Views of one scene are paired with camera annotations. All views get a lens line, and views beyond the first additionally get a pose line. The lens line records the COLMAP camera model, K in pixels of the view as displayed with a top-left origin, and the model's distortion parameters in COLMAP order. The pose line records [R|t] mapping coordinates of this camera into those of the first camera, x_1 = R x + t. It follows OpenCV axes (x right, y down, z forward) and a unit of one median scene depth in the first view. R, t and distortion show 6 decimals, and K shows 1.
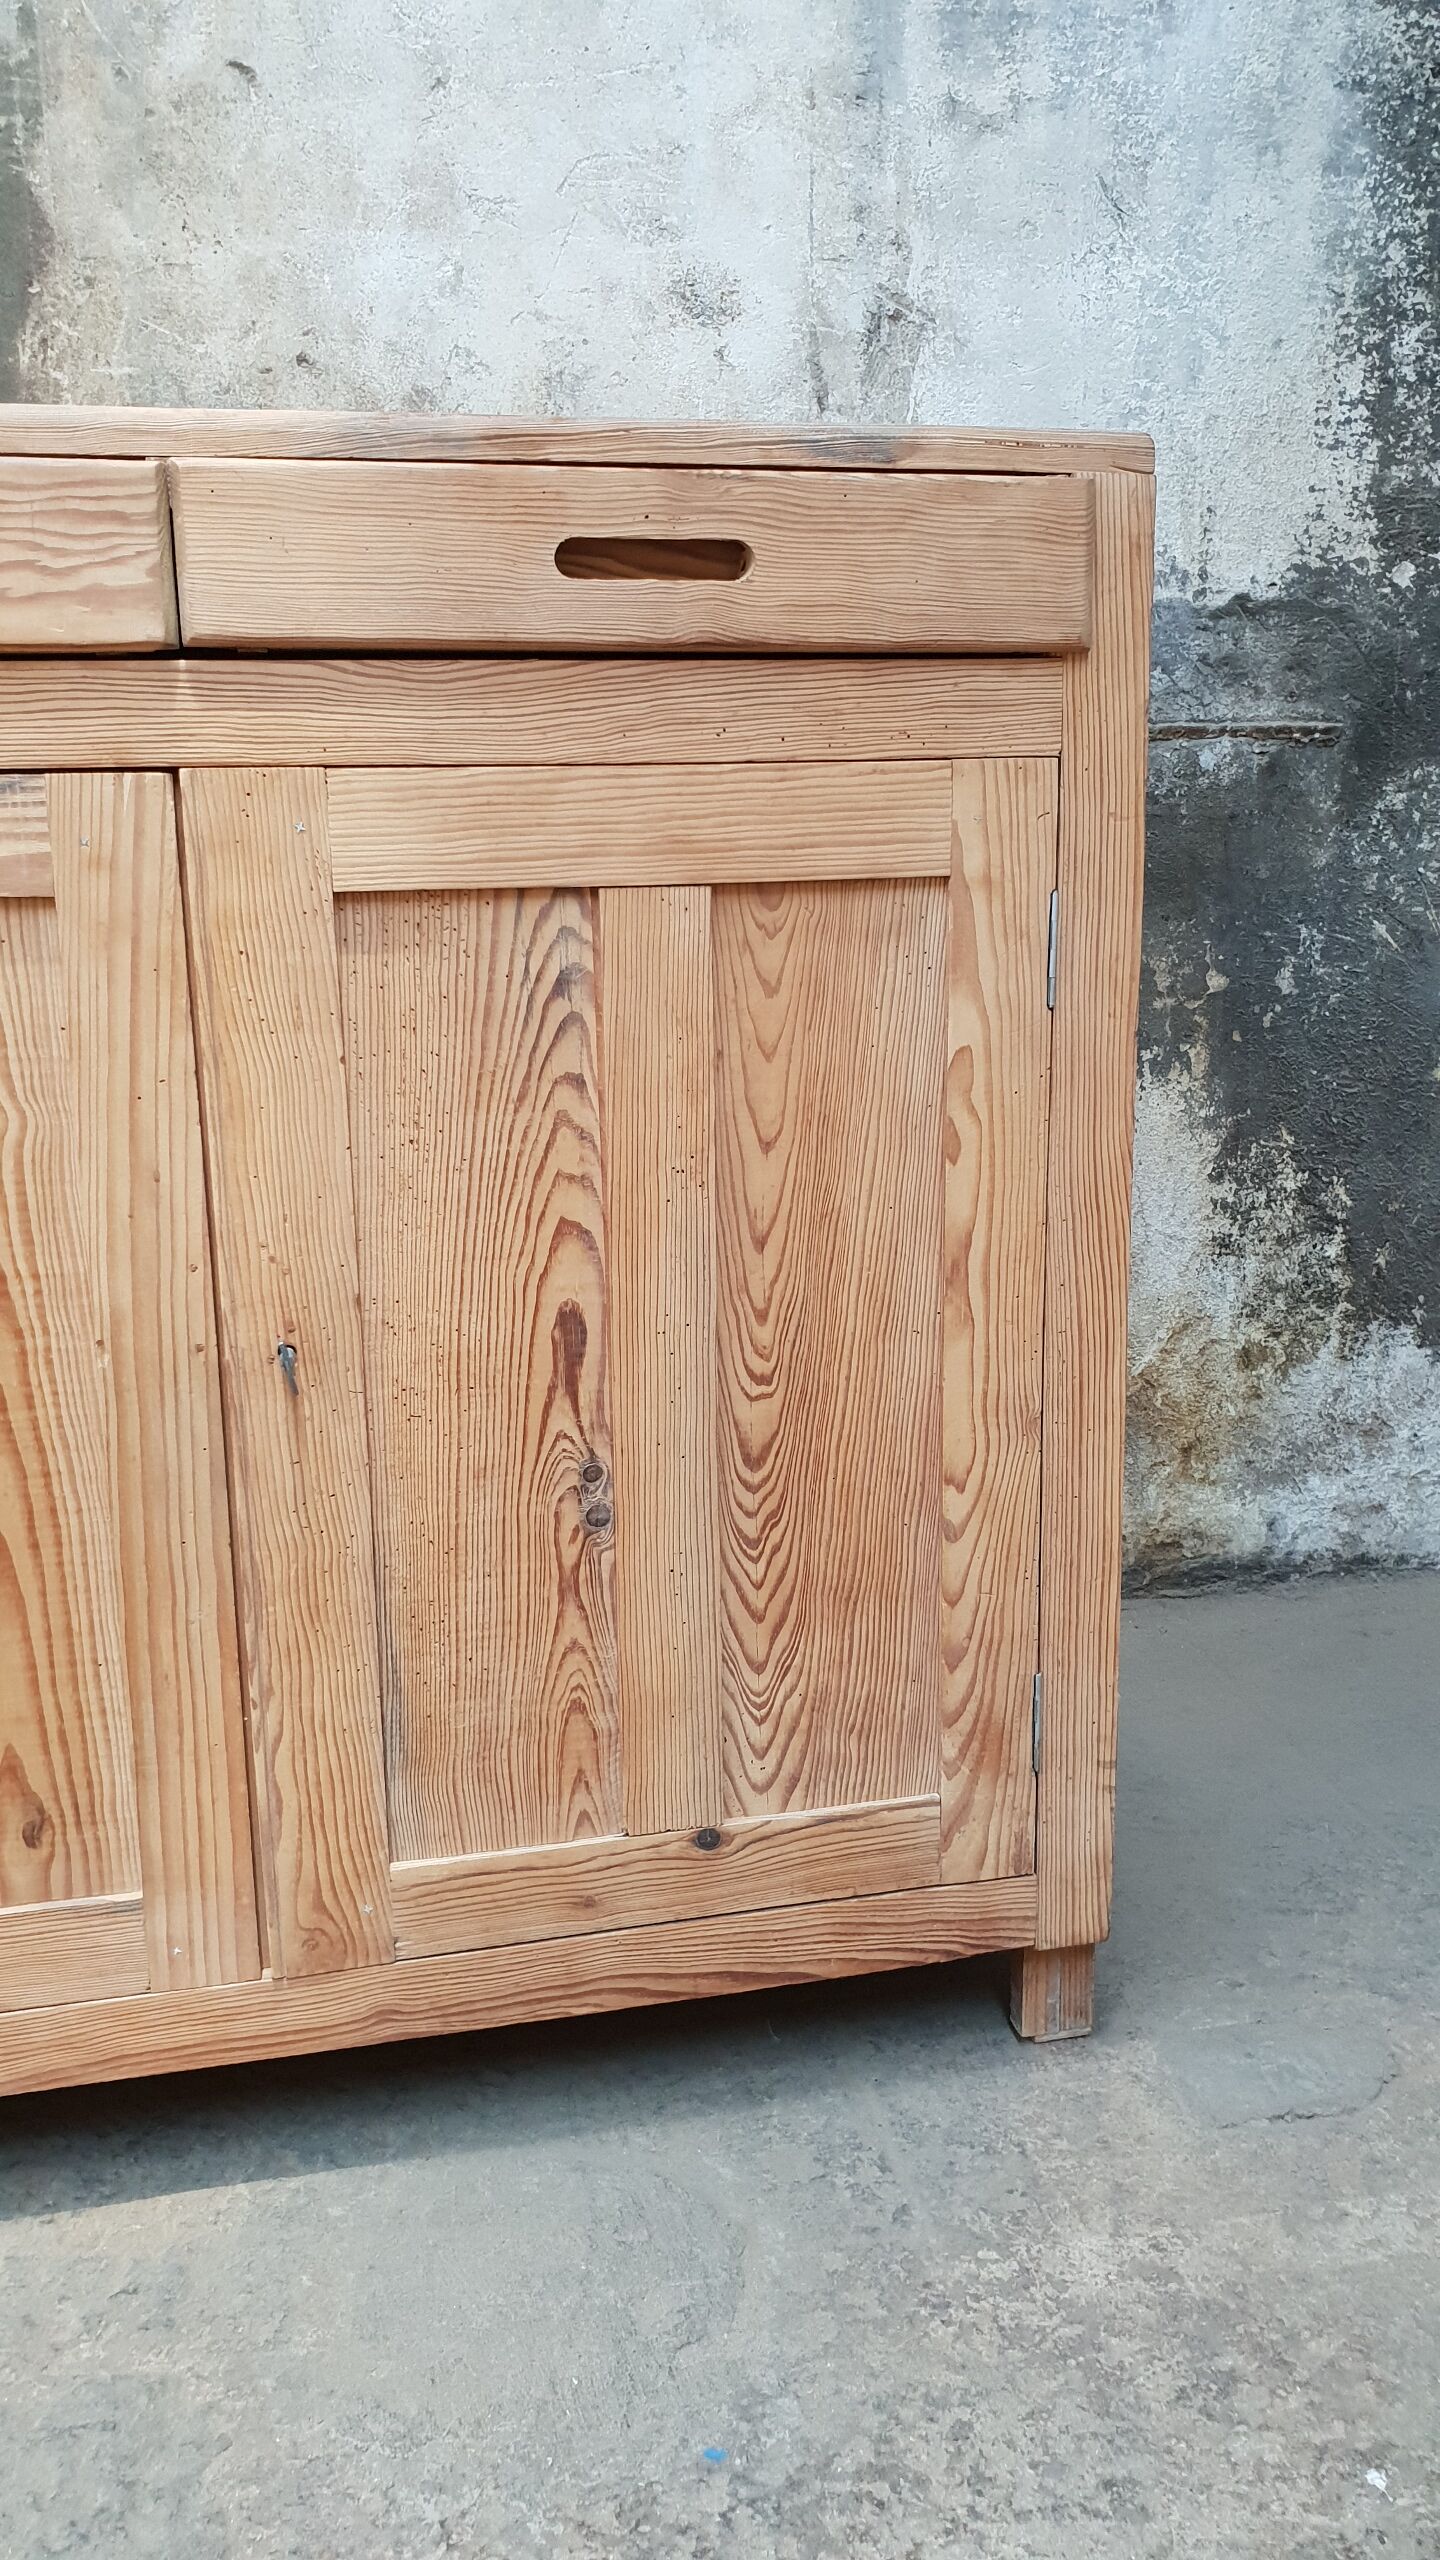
lens RADIAL K [[2020.0, 0, 730.9], [0, 2020.0, 1263.1], [0, 0, 1]] dist [-0.018747, 0.053670]
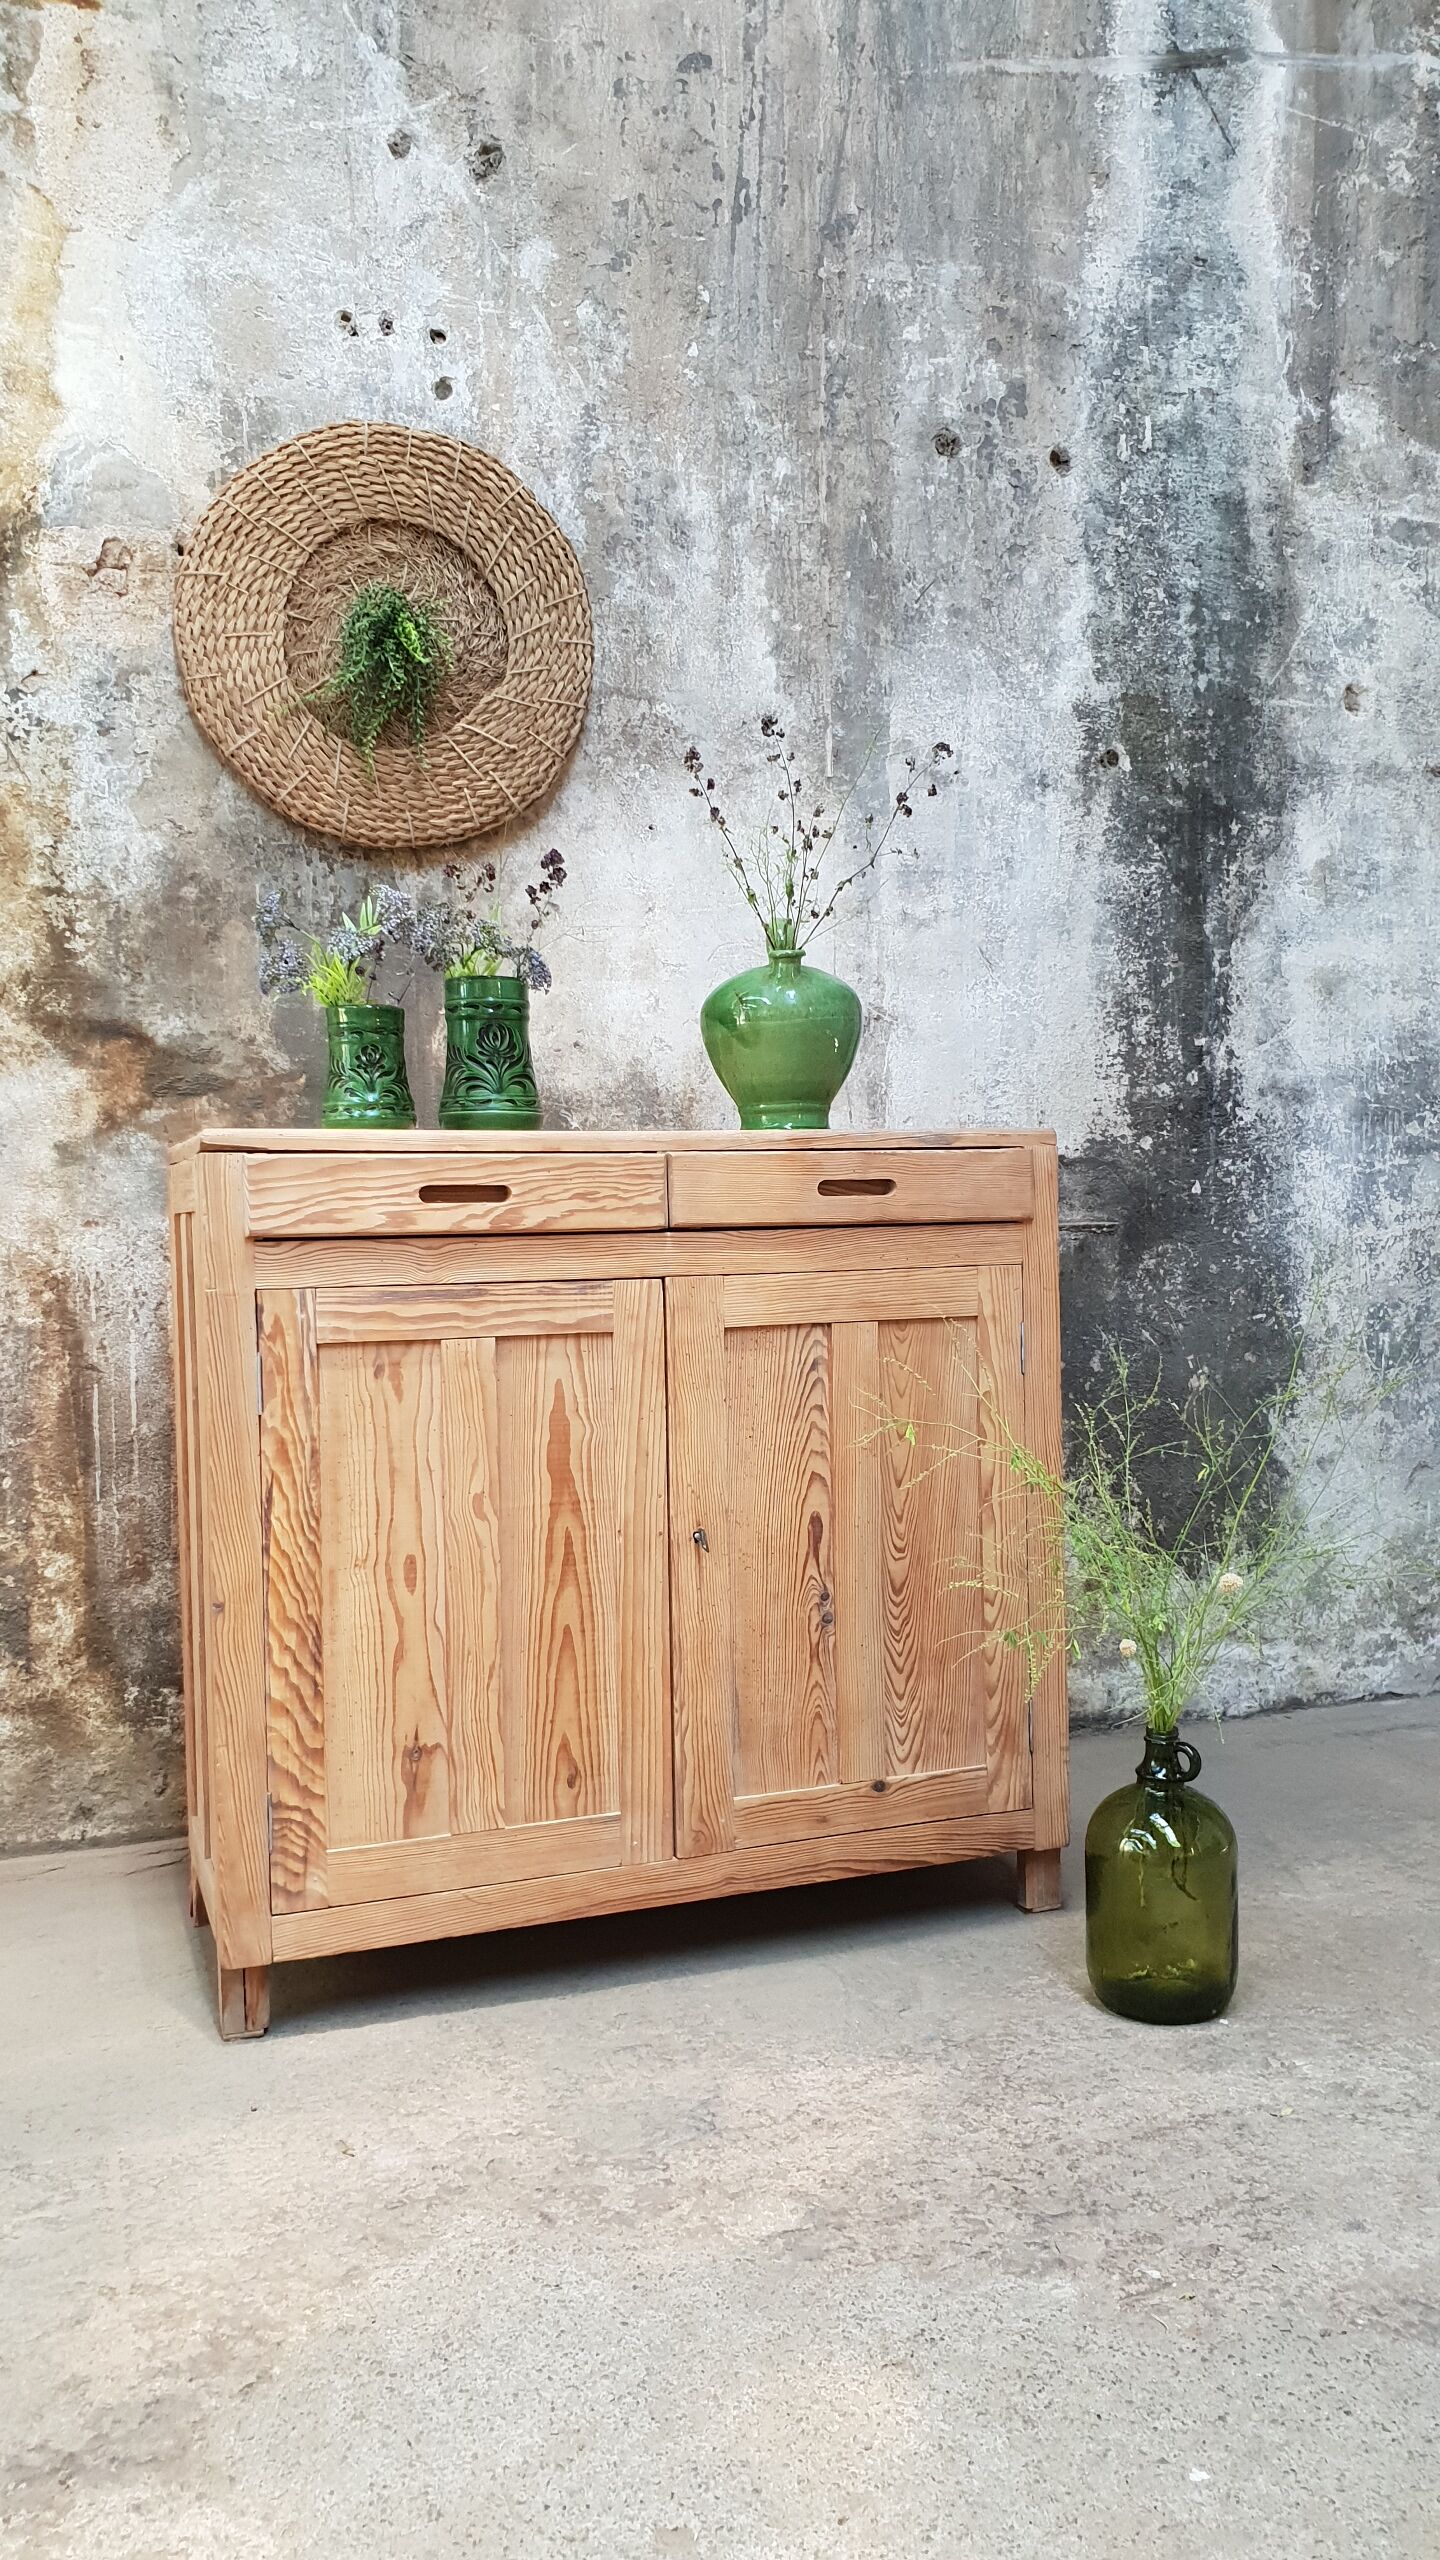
lens RADIAL K [[1985.4, 0, 744.8], [0, 1985.4, 1278.1], [0, 0, 1]] dist [0.126567, -0.359092]
pose [[0.990532, -0.009815, 0.136932, -0.386195], [0.035757, 0.981458, -0.188311, 0.147775], [-0.132544, 0.191424, 0.972517, -0.958936]]
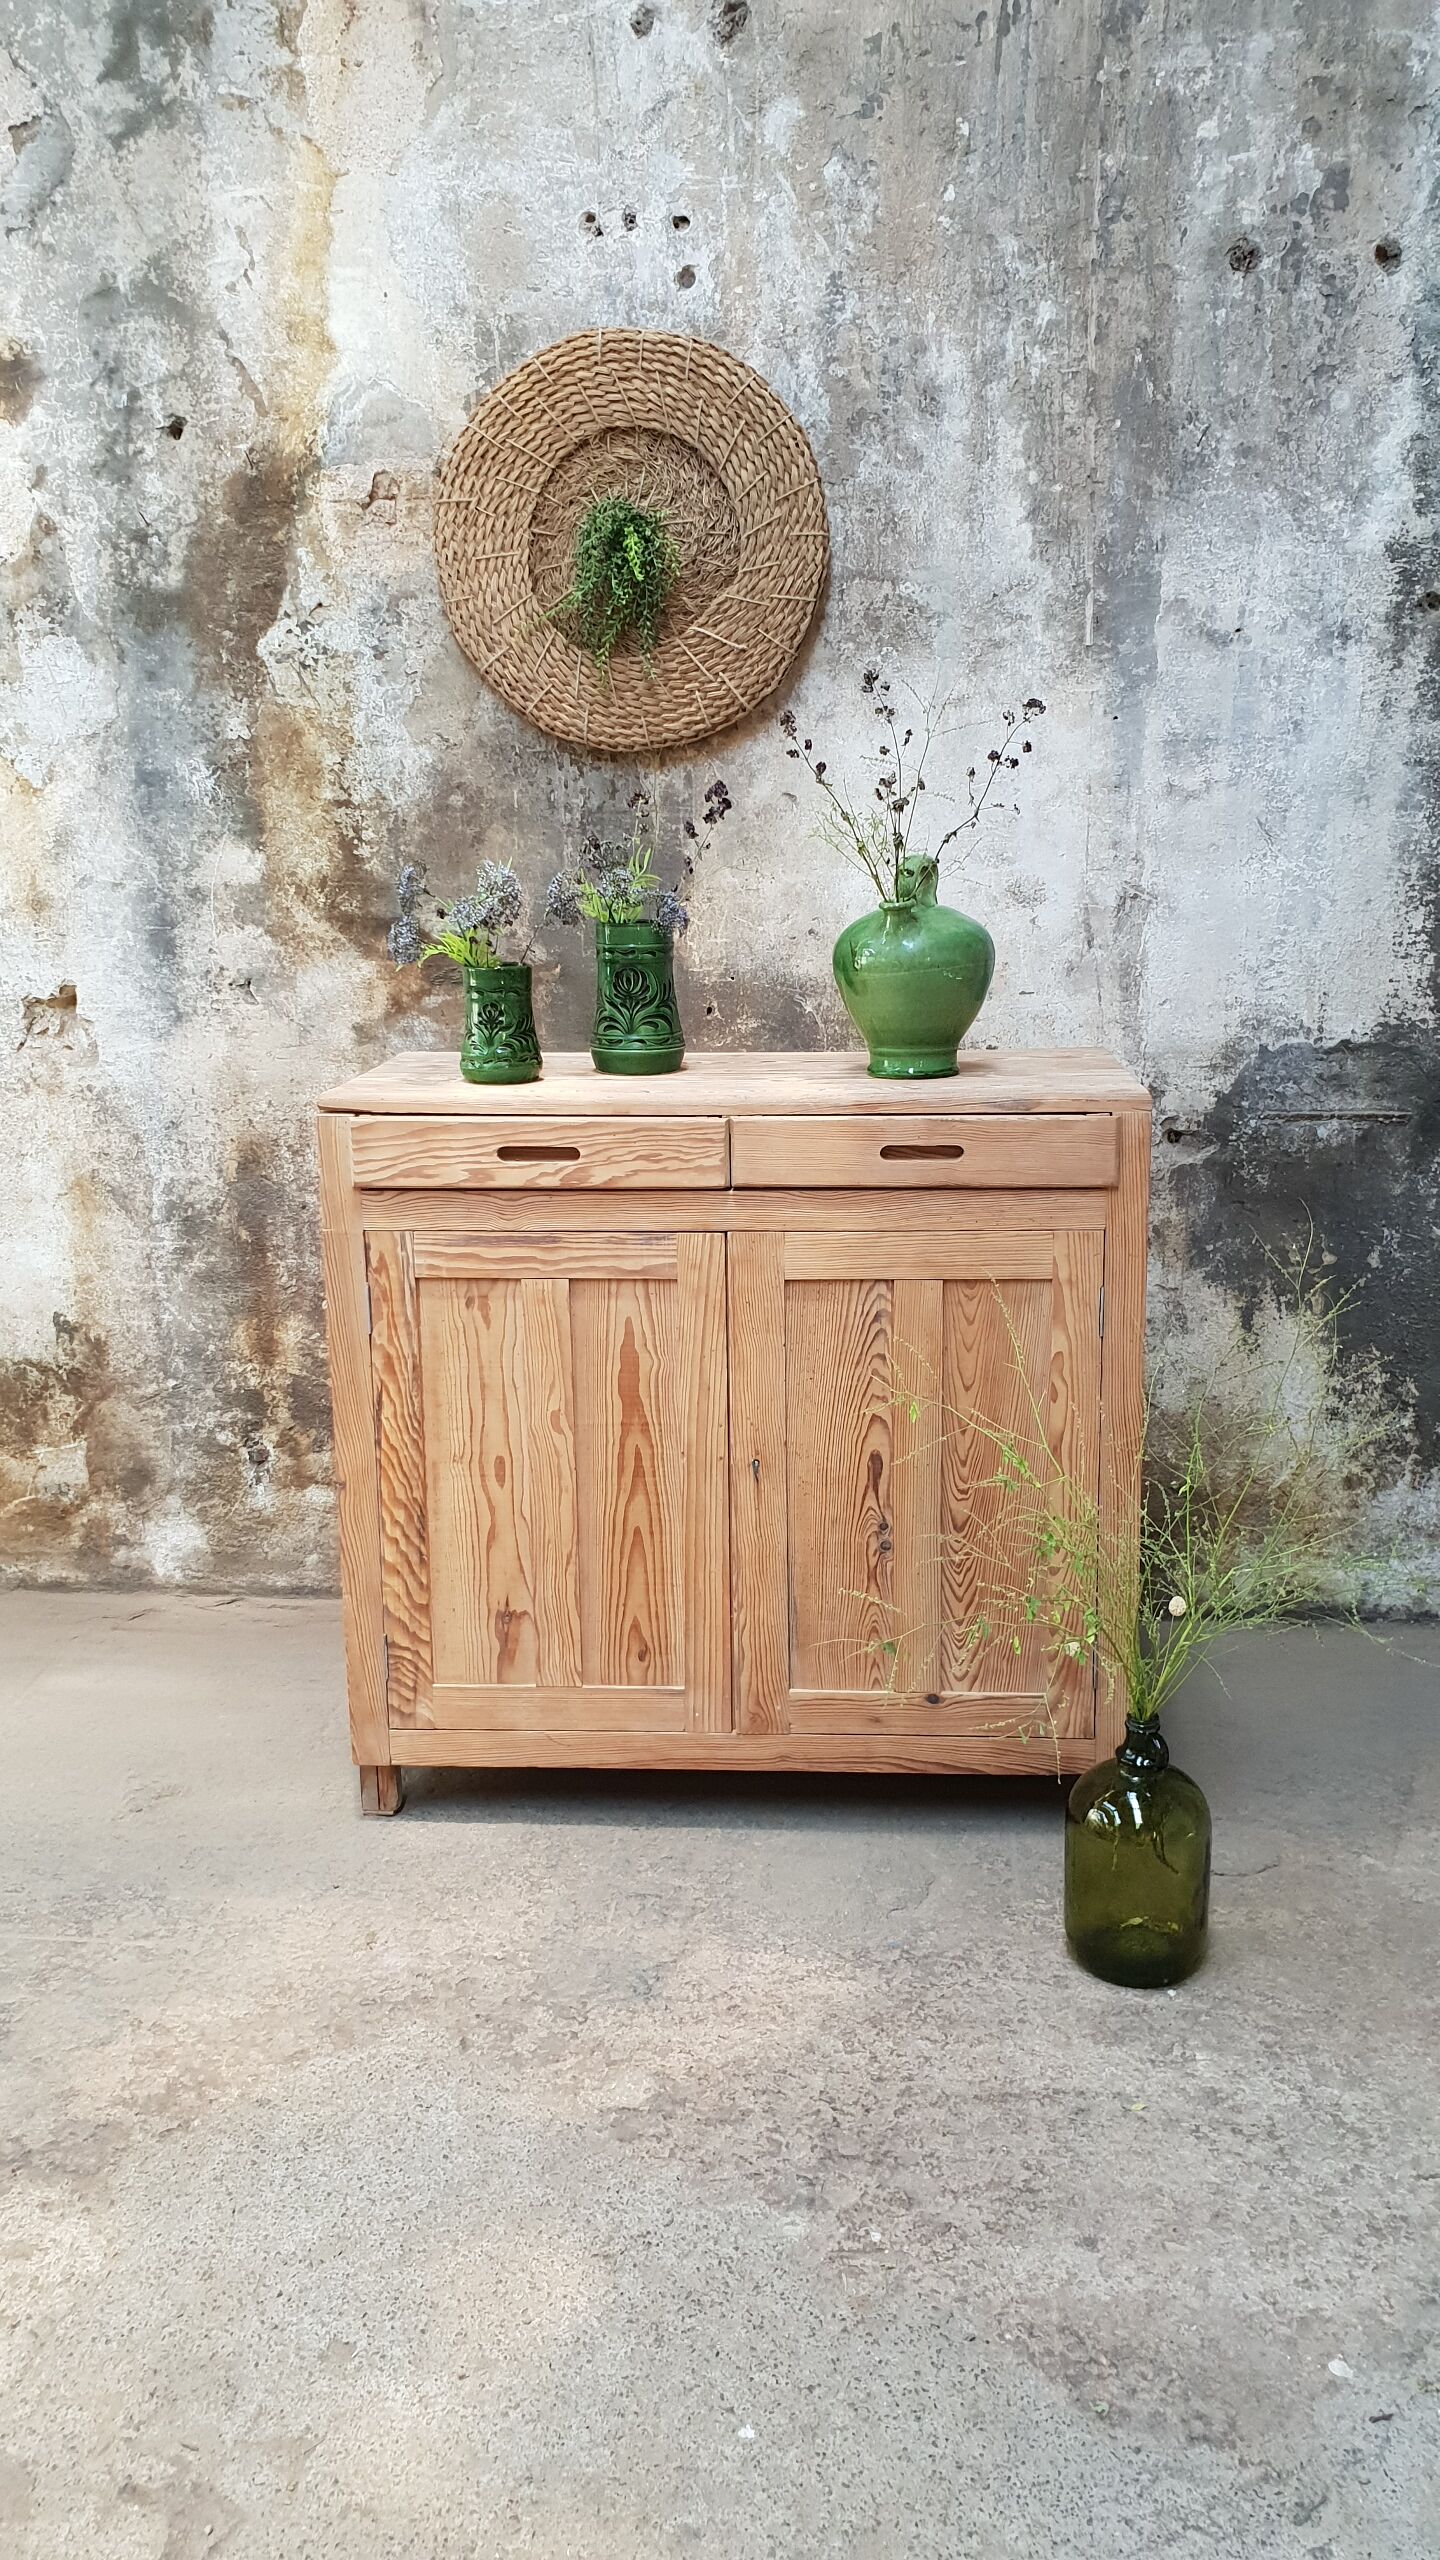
lens RADIAL K [[2006.1, 0, 748.7], [0, 2006.1, 1245.3], [0, 0, 1]] dist [0.089236, -0.211948]
pose [[0.962397, 0.062424, -0.264378, 0.320007], [-0.062911, 0.997997, 0.006631, -0.191528], [0.264263, 0.010251, 0.964396, -1.083563]]
